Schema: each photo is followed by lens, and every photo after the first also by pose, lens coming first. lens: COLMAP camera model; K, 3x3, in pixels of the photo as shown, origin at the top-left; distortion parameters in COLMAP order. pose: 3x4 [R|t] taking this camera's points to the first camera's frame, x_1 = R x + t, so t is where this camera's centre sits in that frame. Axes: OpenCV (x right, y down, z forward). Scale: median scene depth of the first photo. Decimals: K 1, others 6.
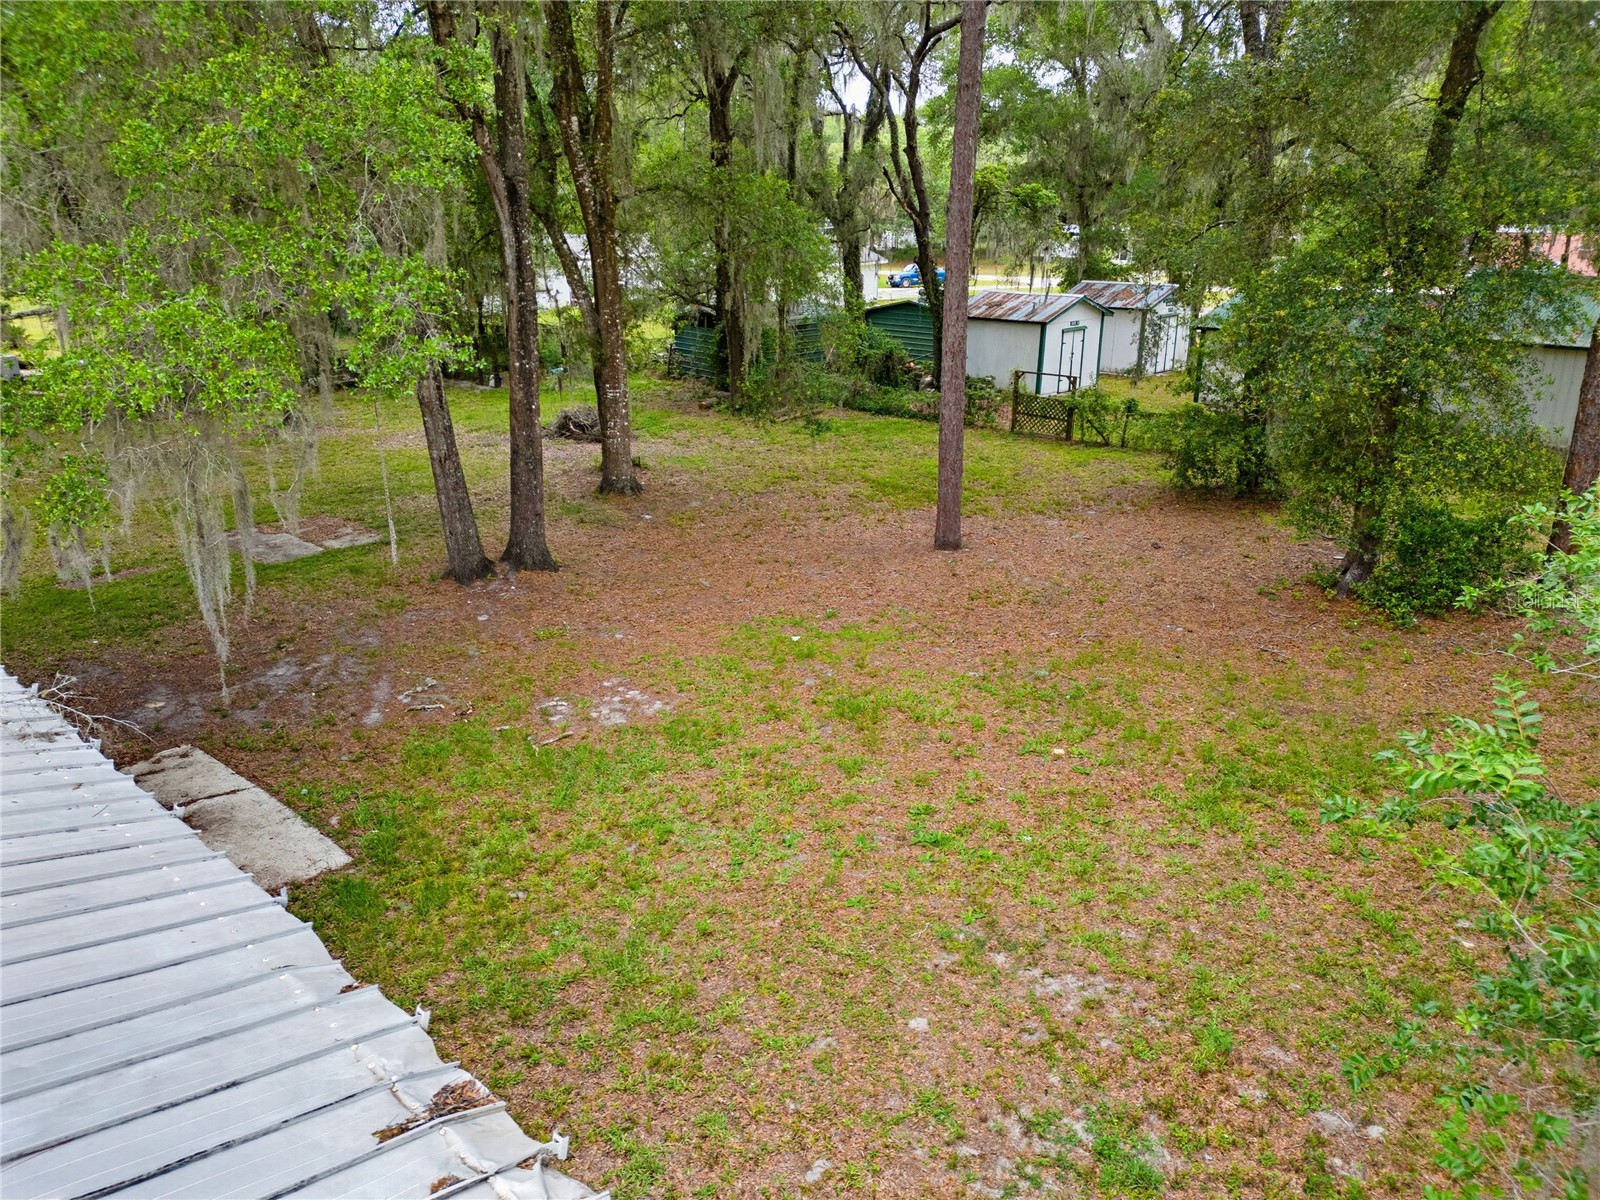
lens RADIAL K [[1122.4, 0, 808.6], [0, 1122.4, 609.5], [0, 0, 1]] dist [0.039530, -0.004833]
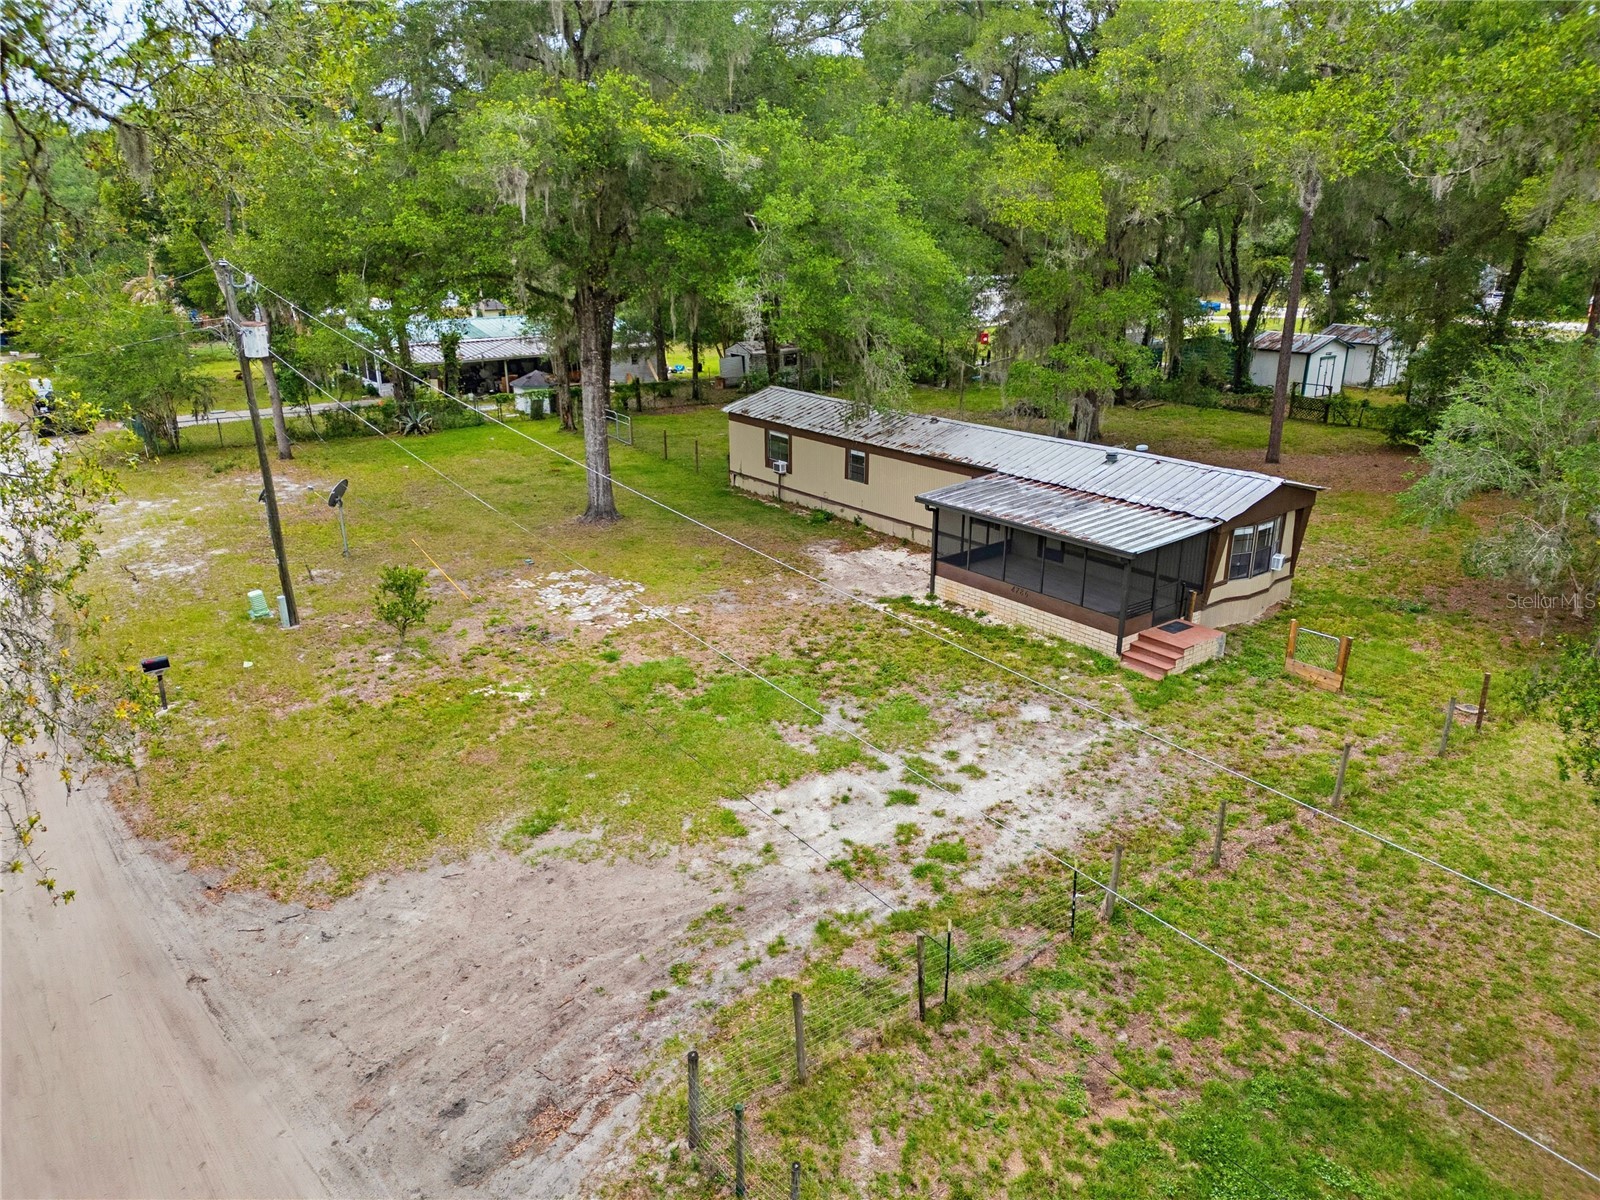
lens RADIAL K [[1122.4, 0, 802.7], [0, 1122.4, 596.4], [0, 0, 1]] dist [0.039530, -0.004833]
pose [[0.984348, 0.057443, -0.166612, -0.232173], [-0.059640, 0.998186, -0.008206, 0.162891], [0.165839, 0.018014, 0.985988, -0.774306]]
